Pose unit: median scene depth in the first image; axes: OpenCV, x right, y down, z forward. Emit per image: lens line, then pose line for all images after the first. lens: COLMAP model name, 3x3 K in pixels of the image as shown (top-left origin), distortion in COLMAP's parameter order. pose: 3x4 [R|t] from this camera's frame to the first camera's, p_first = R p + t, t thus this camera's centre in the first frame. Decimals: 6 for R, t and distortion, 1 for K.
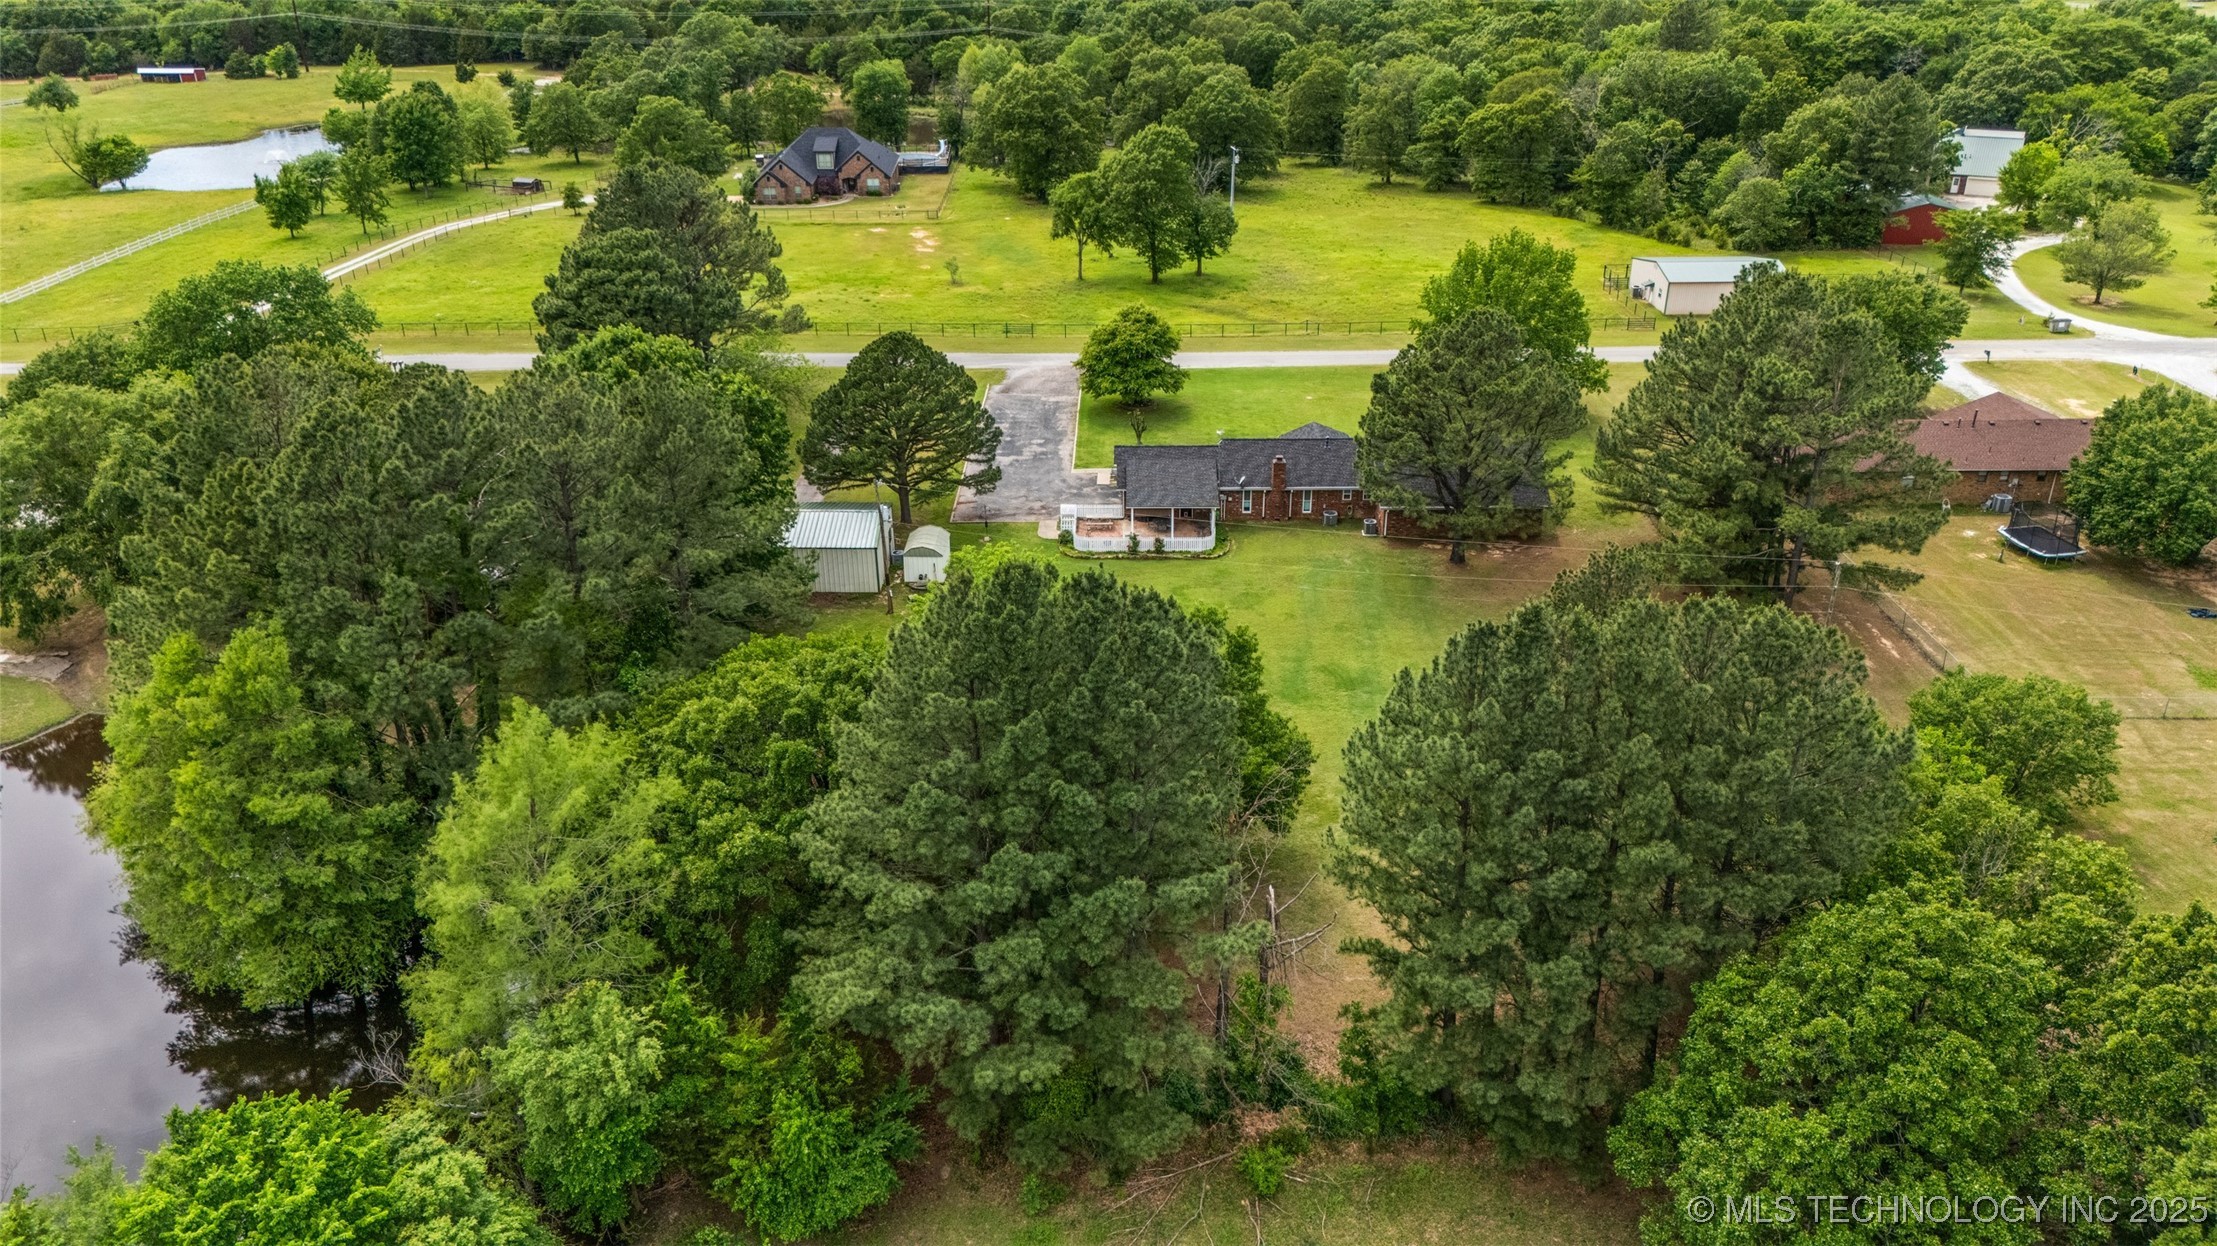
lens RADIAL K [[1622.1, 0, 1108.5], [0, 1622.1, 623.0], [0, 0, 1]] dist [0.116604, -0.149791]
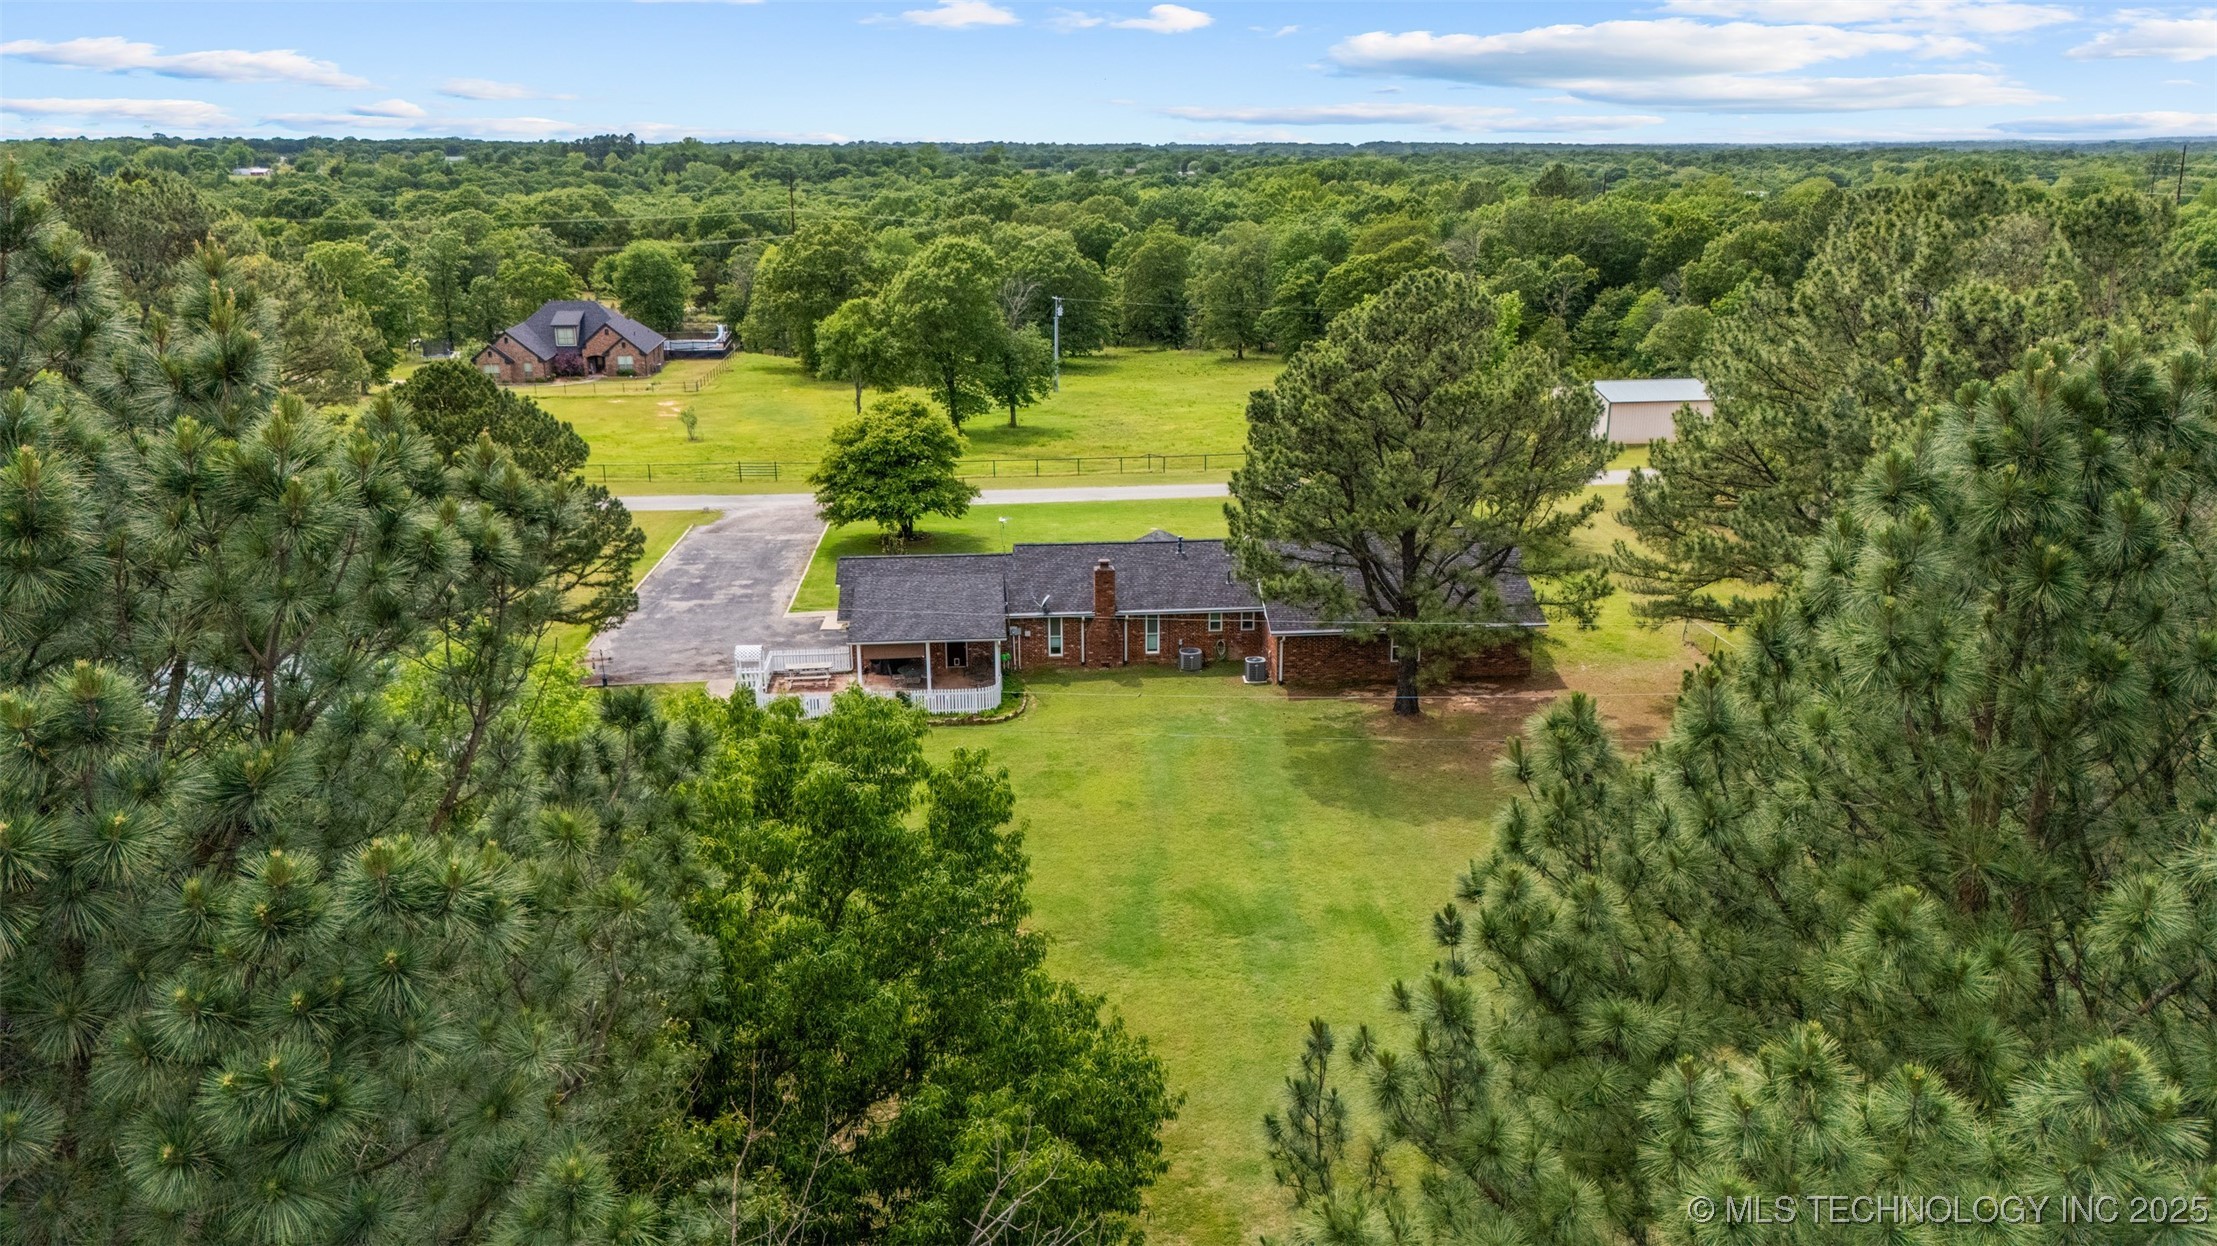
lens RADIAL K [[1622.1, 0, 1108.5], [0, 1622.1, 623.0], [0, 0, 1]] dist [0.116604, -0.149791]
pose [[0.996111, -0.025210, 0.084418, 0.033483], [0.039343, 0.984626, -0.170189, 0.015240], [-0.078829, 0.172848, 0.981789, 0.246846]]
